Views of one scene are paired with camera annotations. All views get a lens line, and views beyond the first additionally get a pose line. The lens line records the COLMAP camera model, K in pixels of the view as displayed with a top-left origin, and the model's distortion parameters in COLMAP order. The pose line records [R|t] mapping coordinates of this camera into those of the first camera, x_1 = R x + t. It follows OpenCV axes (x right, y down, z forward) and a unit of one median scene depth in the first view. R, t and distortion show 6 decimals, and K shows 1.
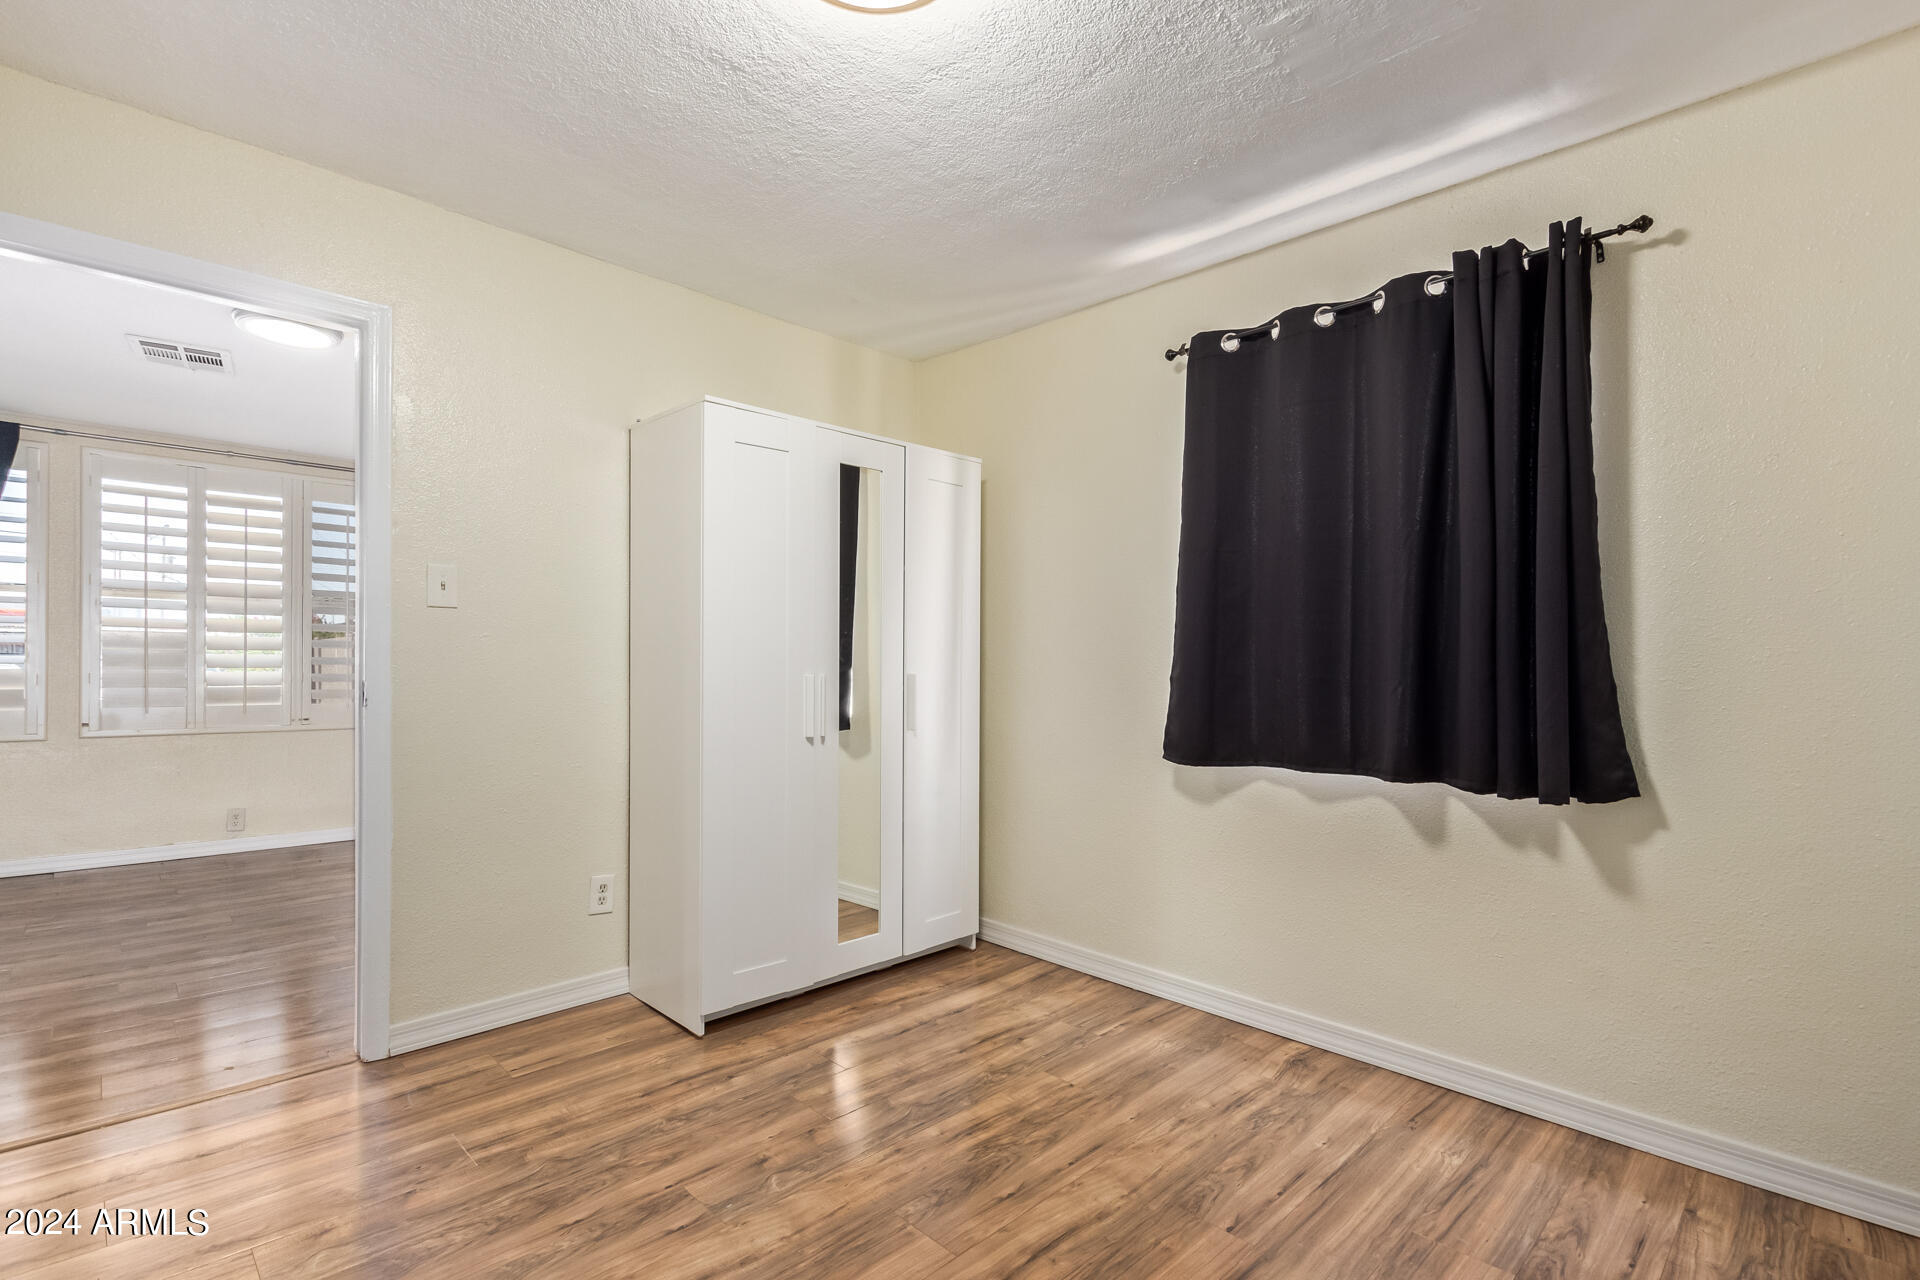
lens RADIAL K [[896.9, 0, 955.1], [0, 896.9, 664.7], [0, 0, 1]] dist [0.004561, 0.000577]
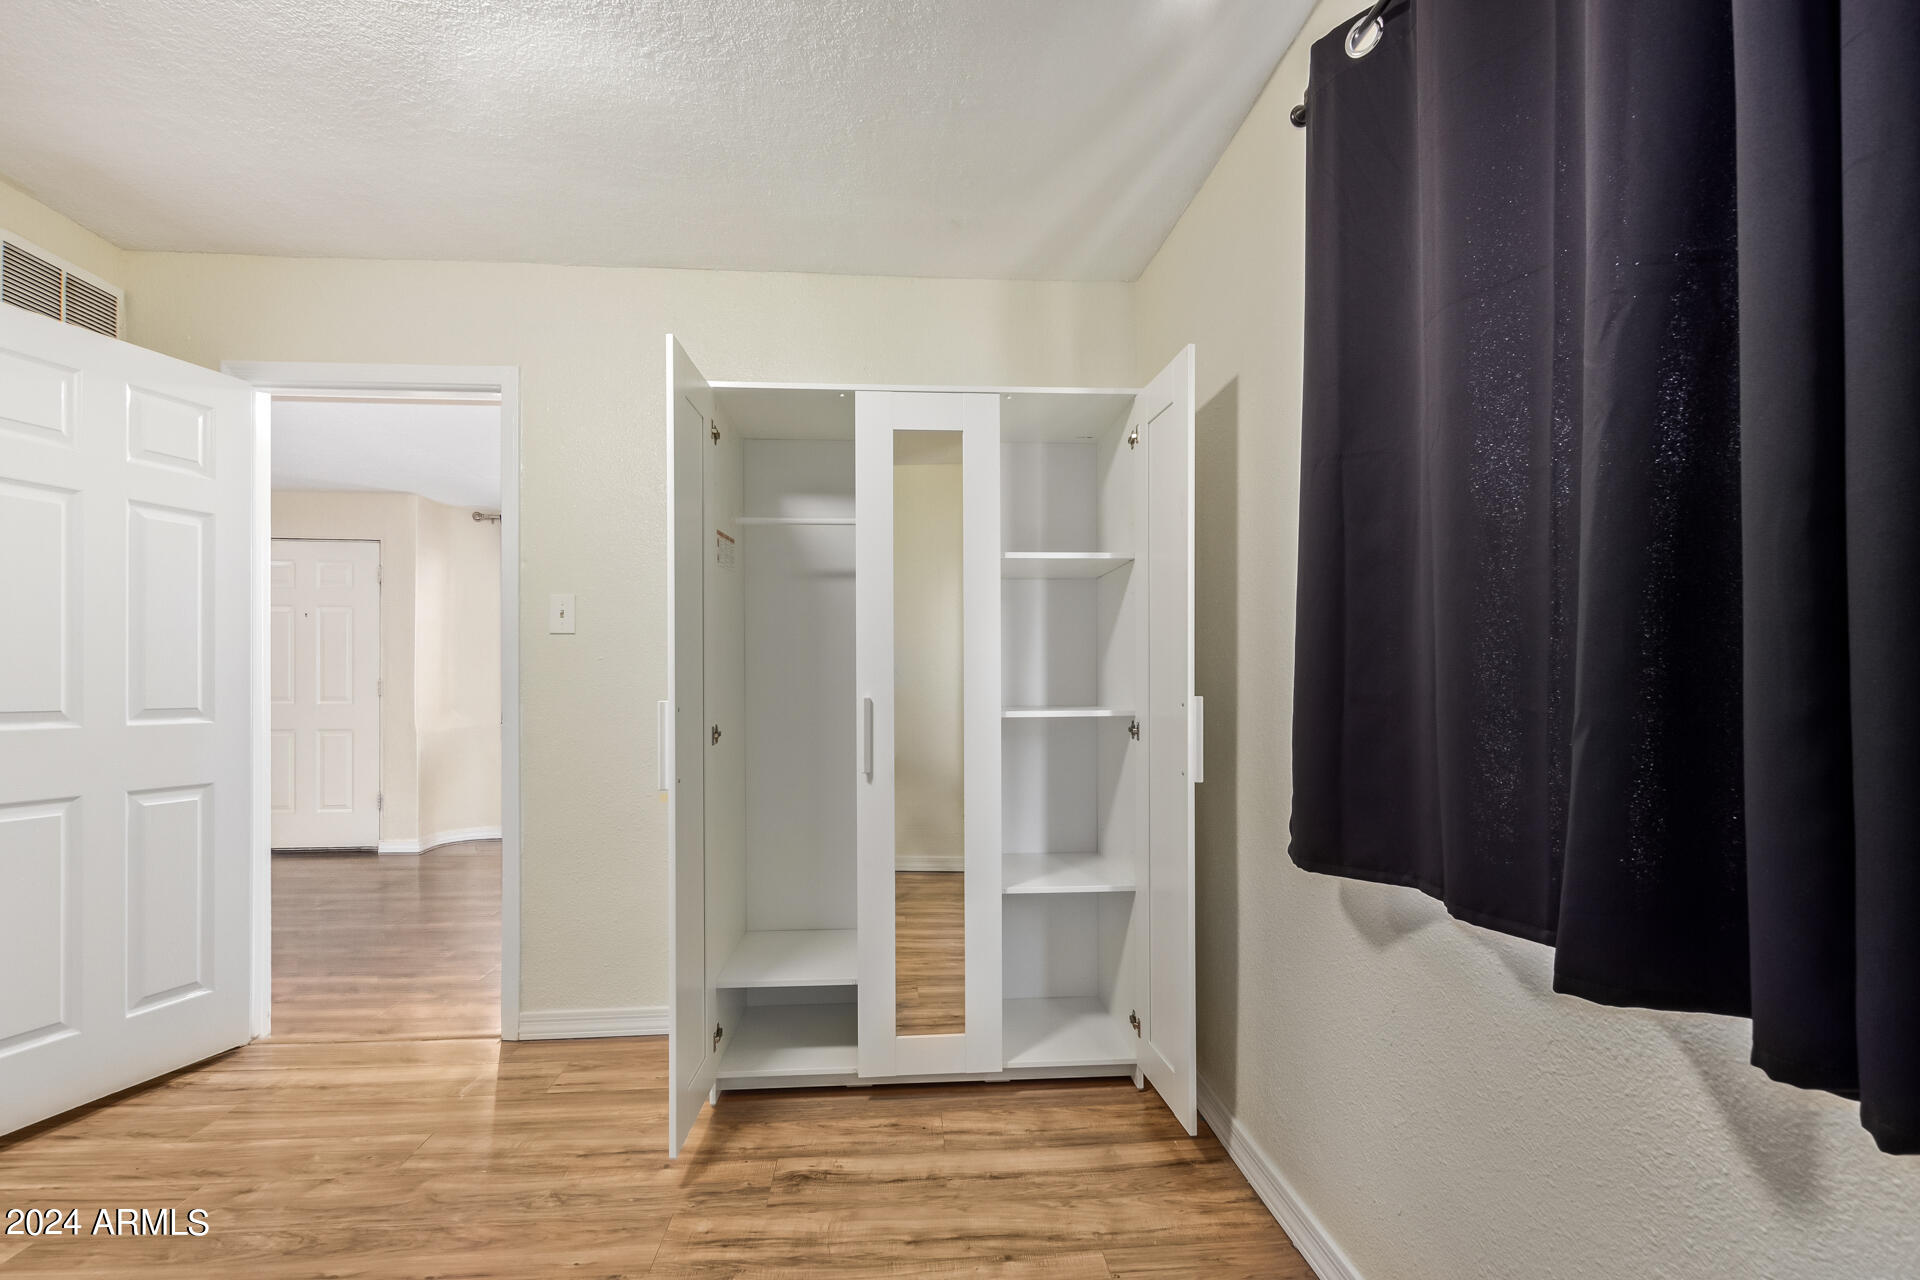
lens RADIAL K [[883.9, 0, 964.9], [0, 883.9, 683.2], [0, 0, 1]] dist [0.002698, -0.000441]
pose [[0.757969, -0.006996, -0.652253, 0.457072], [0.007530, 0.999970, -0.001975, 0.000792], [0.652247, -0.003414, 0.757999, 0.479558]]
